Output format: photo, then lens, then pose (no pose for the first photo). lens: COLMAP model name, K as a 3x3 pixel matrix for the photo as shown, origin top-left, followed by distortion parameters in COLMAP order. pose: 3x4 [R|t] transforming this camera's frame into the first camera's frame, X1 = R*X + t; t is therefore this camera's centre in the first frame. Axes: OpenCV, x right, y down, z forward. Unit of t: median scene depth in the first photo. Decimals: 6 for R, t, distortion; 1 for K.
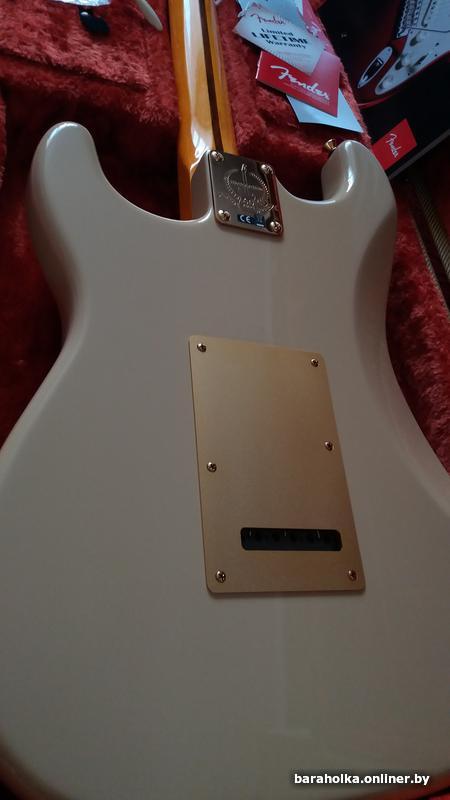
lens RADIAL K [[631.2, 0, 219.5], [0, 631.2, 395.6], [0, 0, 1]] dist [0.044393, -0.086025]
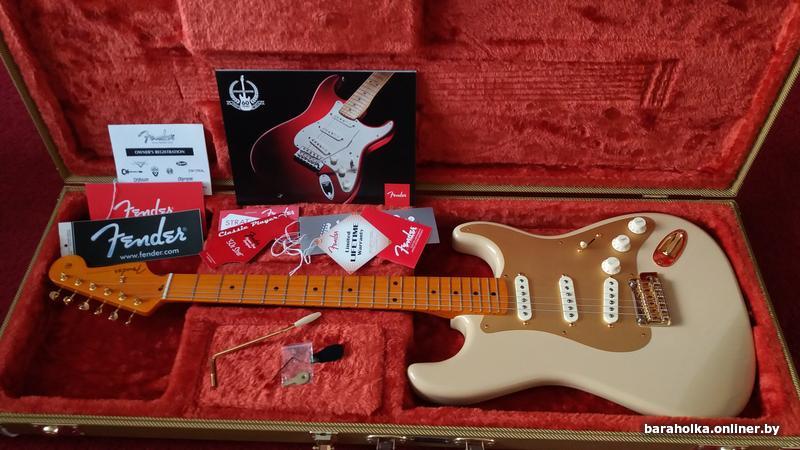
lens RADIAL K [[631.2, 0, 397.2], [0, 631.2, 215.5], [0, 0, 1]] dist [0.044393, -0.086025]
pose [[0.148687, -0.945772, 0.288804, -0.287197], [0.870801, 0.263620, 0.414981, -1.130279], [-0.468612, 0.189789, 0.862776, -0.491034]]
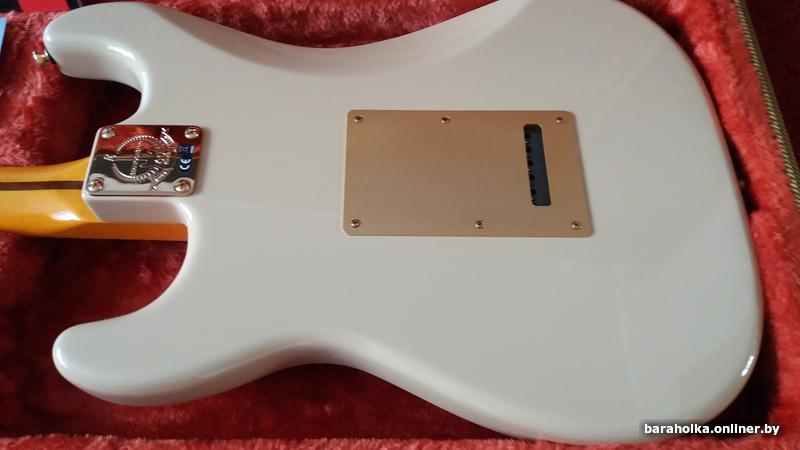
lens RADIAL K [[631.2, 0, 395.5], [0, 631.2, 230.5], [0, 0, 1]] dist [0.044393, -0.086025]
pose [[0.093121, -0.992458, 0.079718, -0.074892], [0.896198, 0.118432, 0.427555, -0.294292], [-0.433772, 0.031629, 0.900468, 0.037478]]
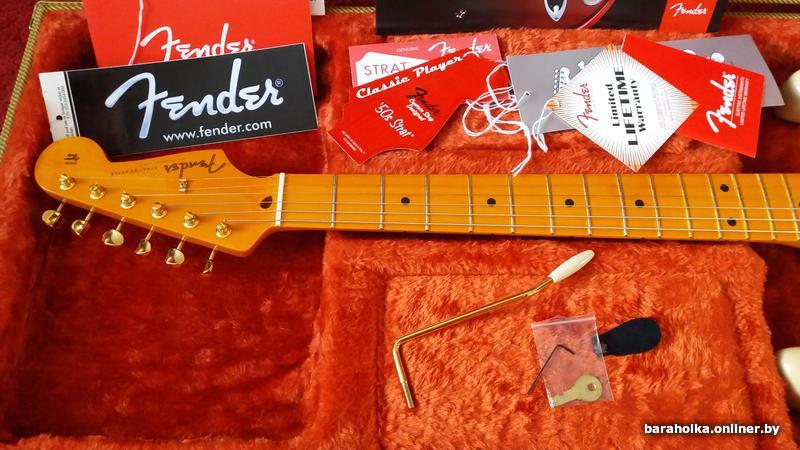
lens RADIAL K [[695.9, 0, 398.5], [0, 695.9, 207.6], [0, 0, 1]] dist [0.050222, -0.072037]
pose [[0.130338, -0.988678, 0.074354, -0.133987], [0.861270, 0.150053, 0.485488, -1.226272], [-0.491148, 0.000762, 0.871076, 0.352912]]
